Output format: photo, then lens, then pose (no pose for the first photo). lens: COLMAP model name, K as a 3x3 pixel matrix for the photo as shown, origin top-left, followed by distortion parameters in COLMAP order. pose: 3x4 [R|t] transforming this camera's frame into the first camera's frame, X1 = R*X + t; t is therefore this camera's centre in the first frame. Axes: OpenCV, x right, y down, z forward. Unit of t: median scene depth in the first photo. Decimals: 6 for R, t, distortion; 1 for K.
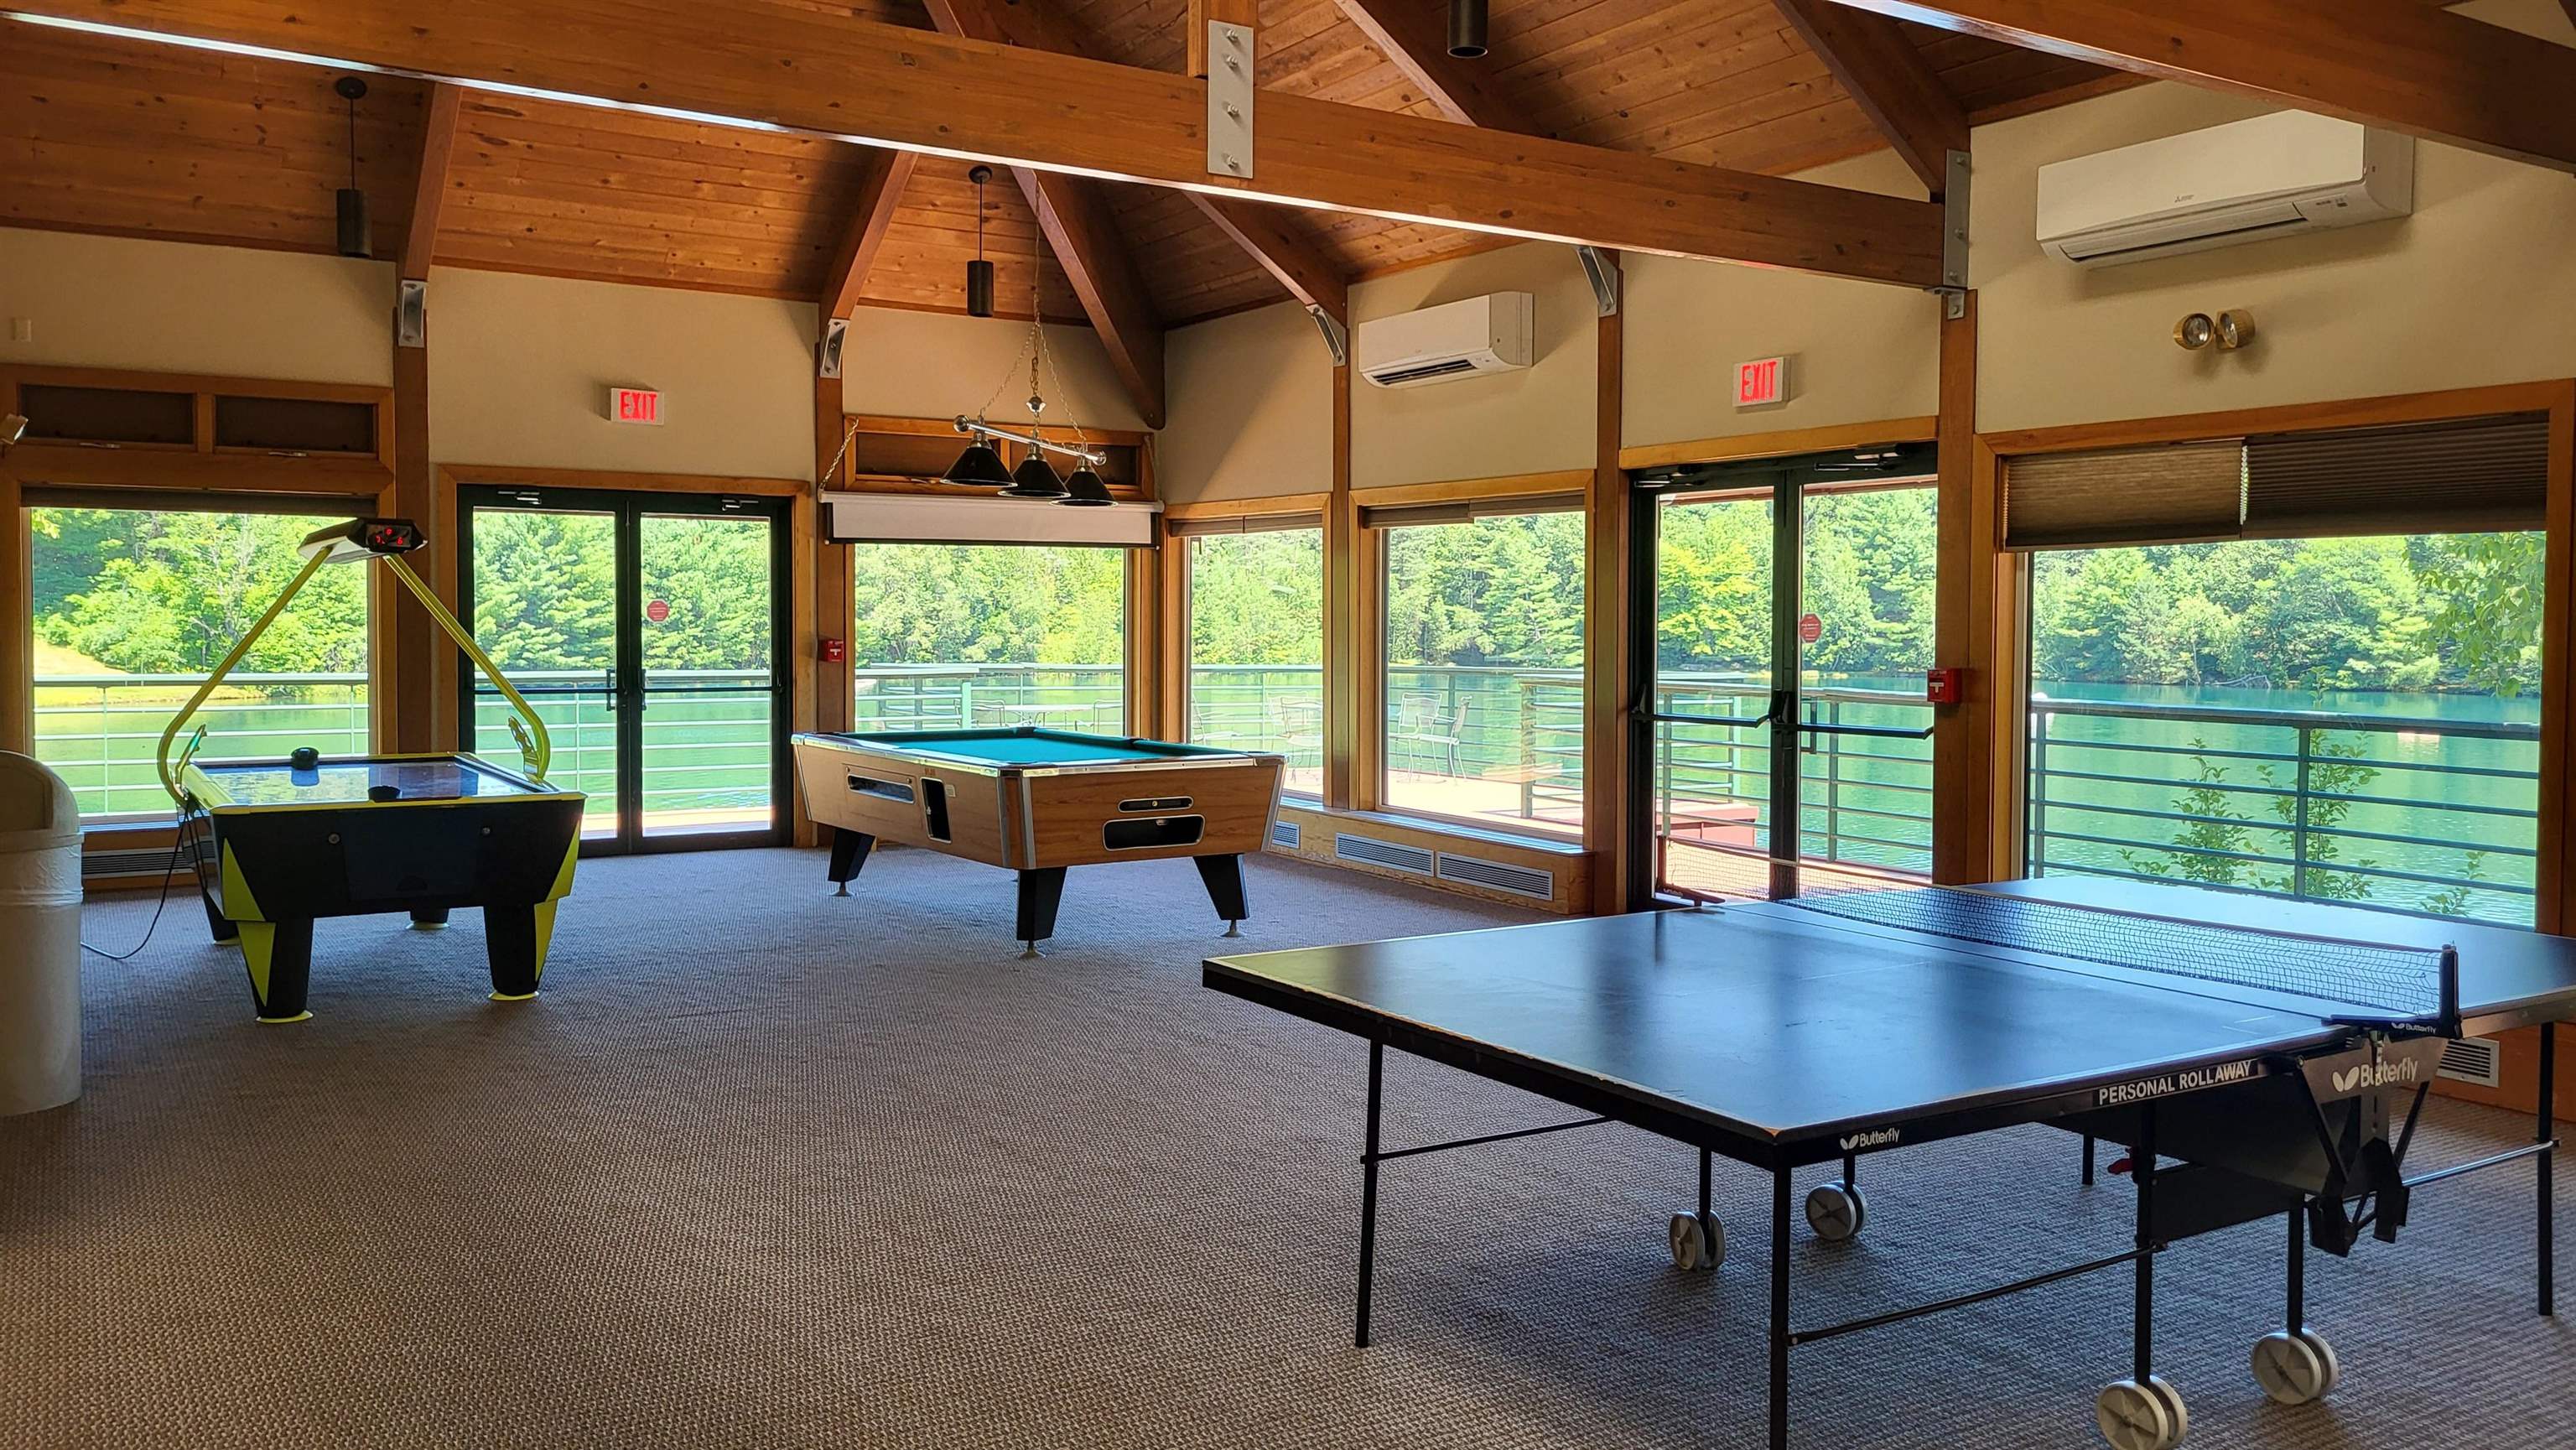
lens RADIAL K [[1950.2, 0, 1286.1], [0, 1950.2, 717.8], [0, 0, 1]] dist [0.008380, 0.003692]
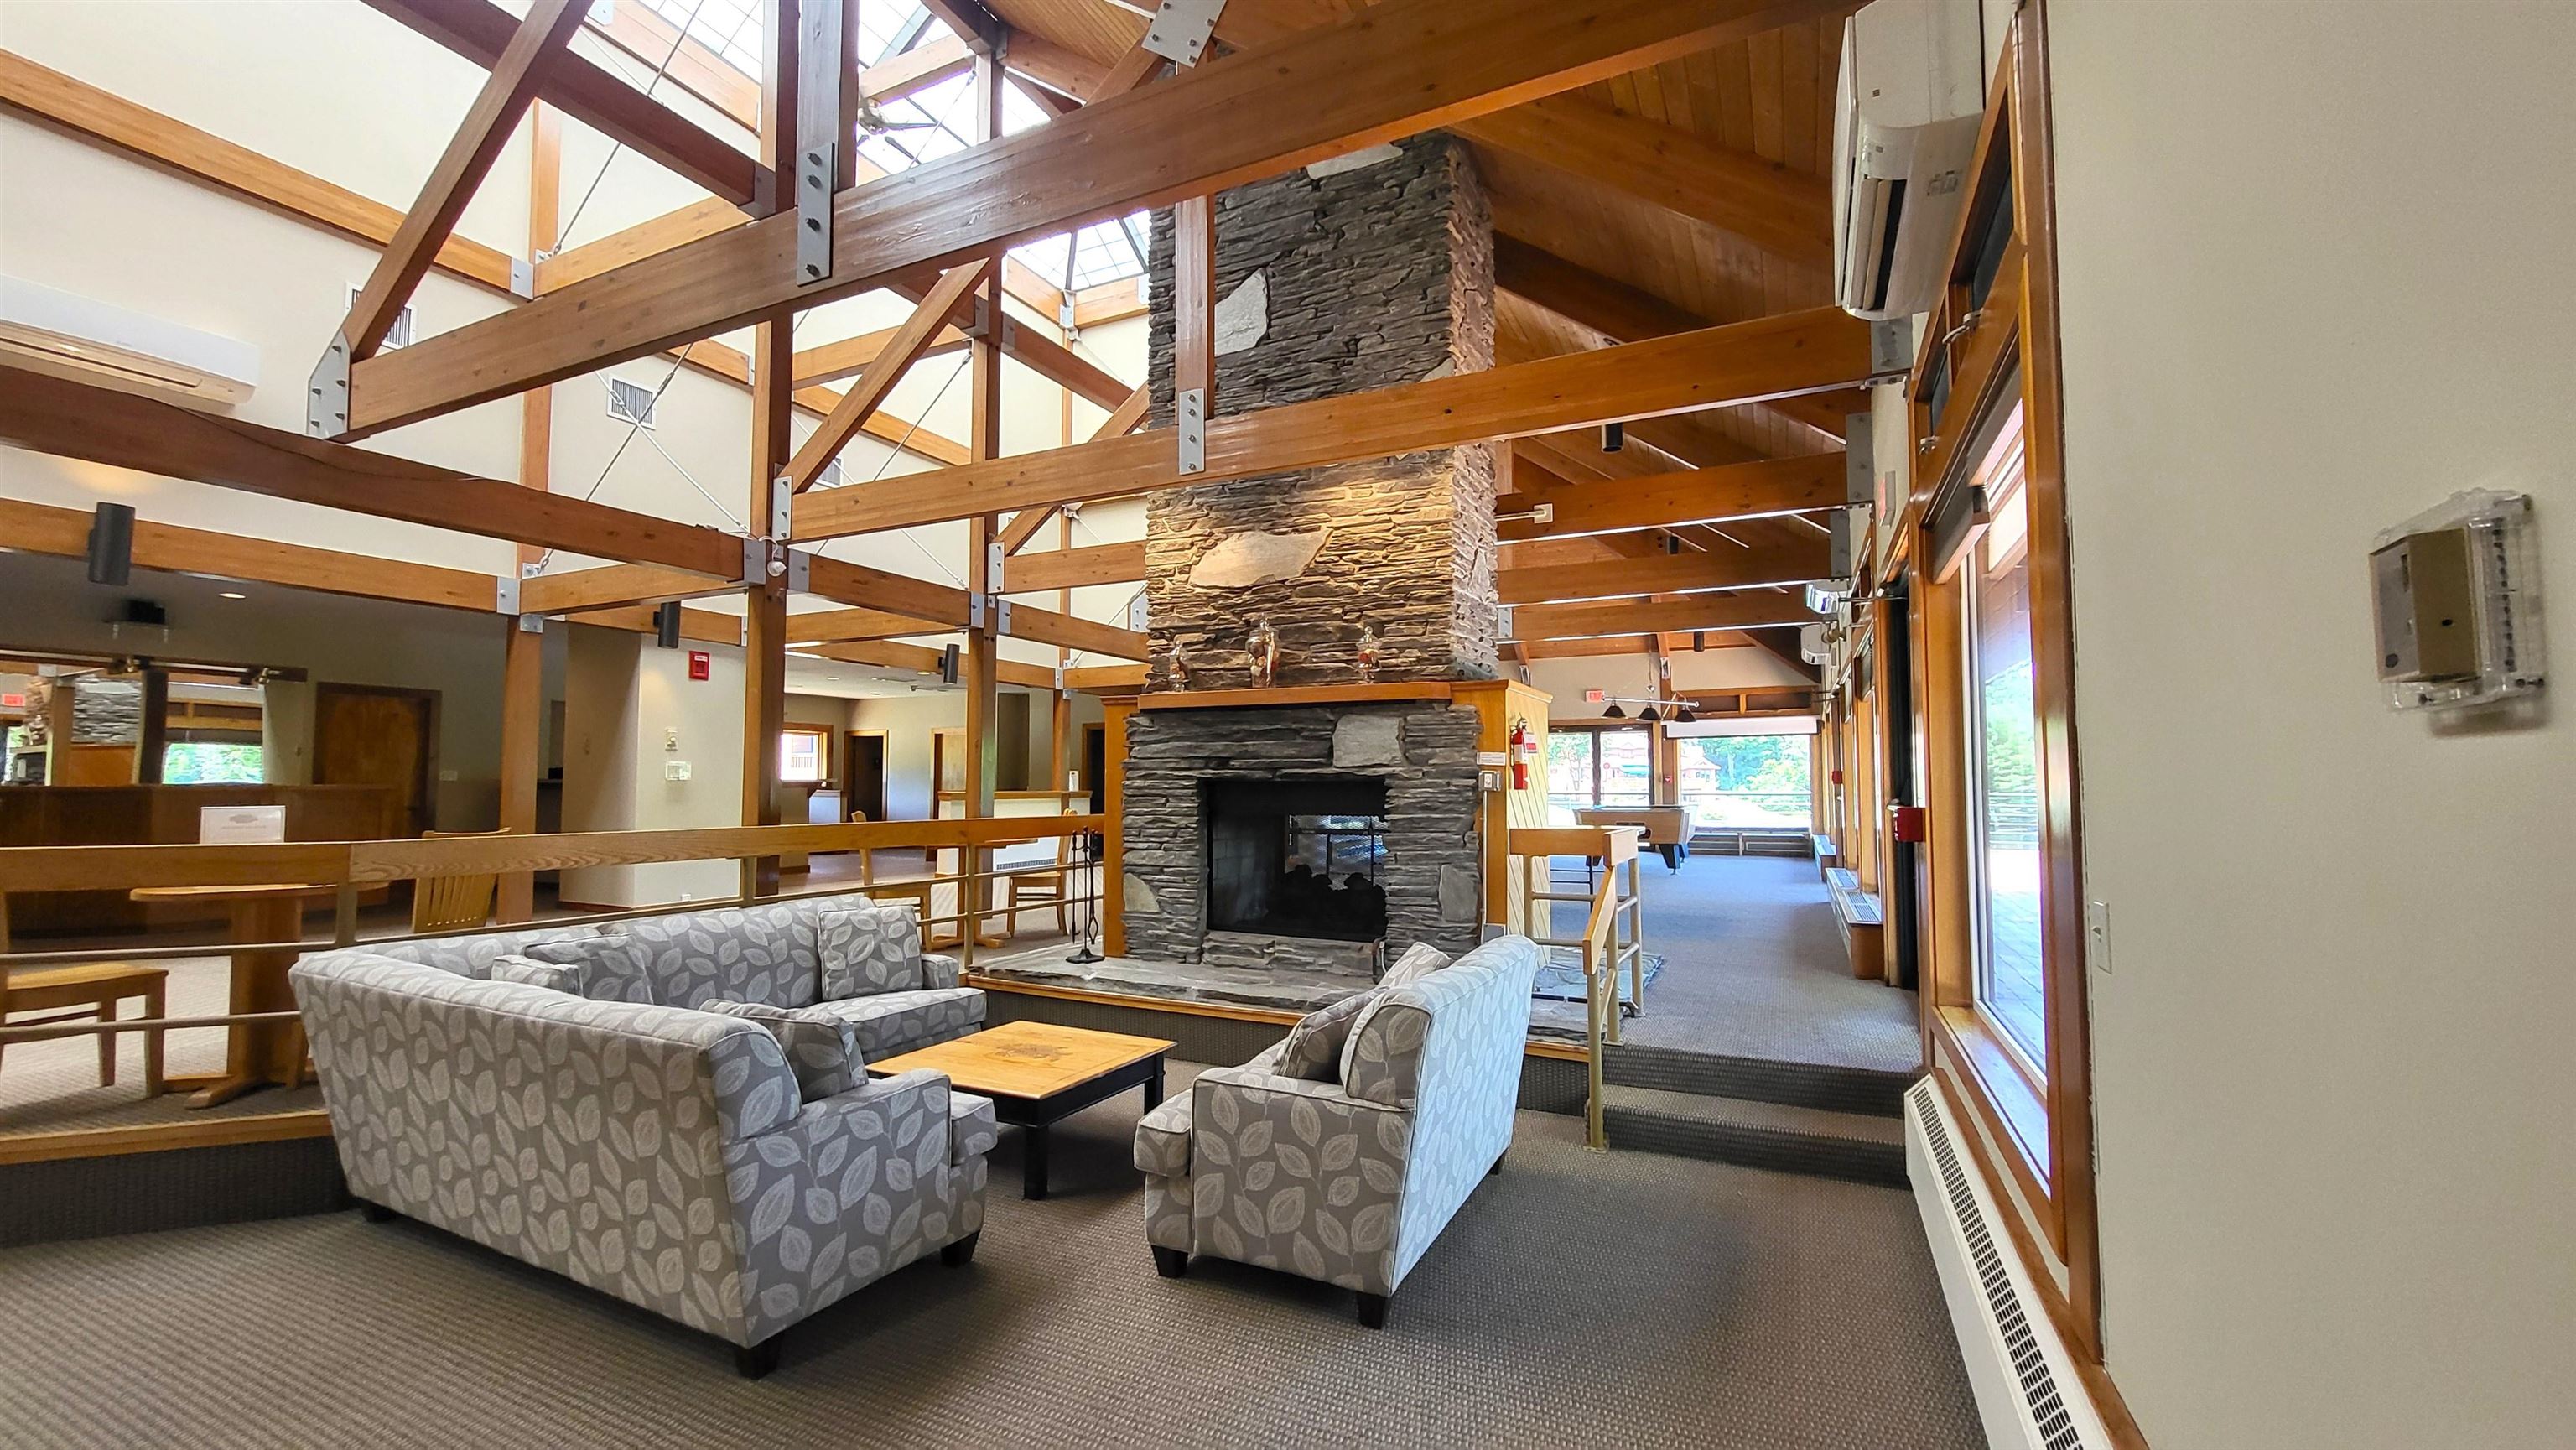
lens RADIAL K [[1020.9, 0, 1296.1], [0, 1020.9, 734.1], [0, 0, 1]] dist [0.000051, 0.000002]
pose [[0.530345, -0.050856, -0.846255, 0.675266], [-0.038547, 0.995720, -0.083996, 0.039207], [0.846905, 0.077167, 0.526115, -0.160955]]
